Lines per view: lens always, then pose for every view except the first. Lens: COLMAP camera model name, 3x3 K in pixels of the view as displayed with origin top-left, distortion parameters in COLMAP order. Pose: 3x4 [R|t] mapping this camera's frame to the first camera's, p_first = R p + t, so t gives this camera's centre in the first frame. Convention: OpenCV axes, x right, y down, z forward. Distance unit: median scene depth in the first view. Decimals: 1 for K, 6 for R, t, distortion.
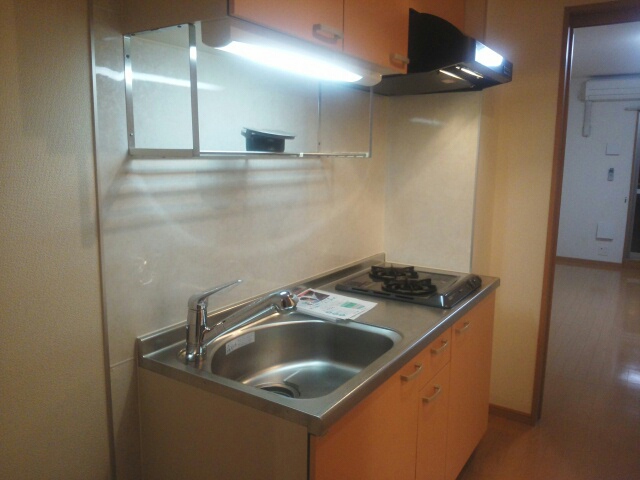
lens RADIAL K [[536.9, 0, 322.5], [0, 536.9, 236.8], [0, 0, 1]] dist [0.017482, -0.025380]
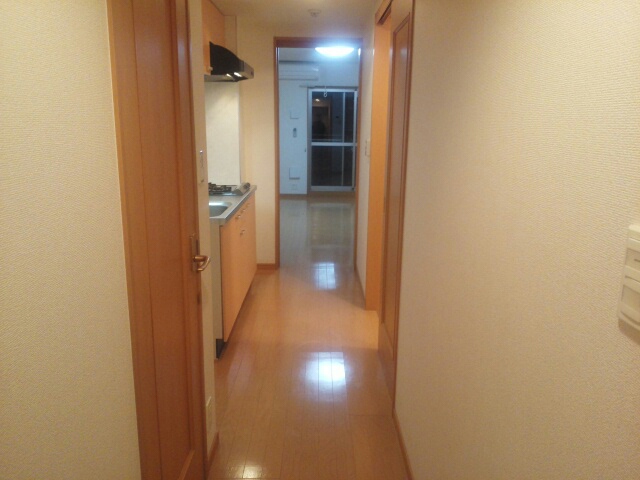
lens RADIAL K [[536.9, 0, 321.3], [0, 536.9, 243.3], [0, 0, 1]] dist [0.017482, -0.025380]
pose [[0.850155, -0.124374, 0.511632, -0.394432], [0.086404, 0.991483, 0.097448, 0.099155], [-0.519395, -0.038639, 0.853661, -0.613457]]
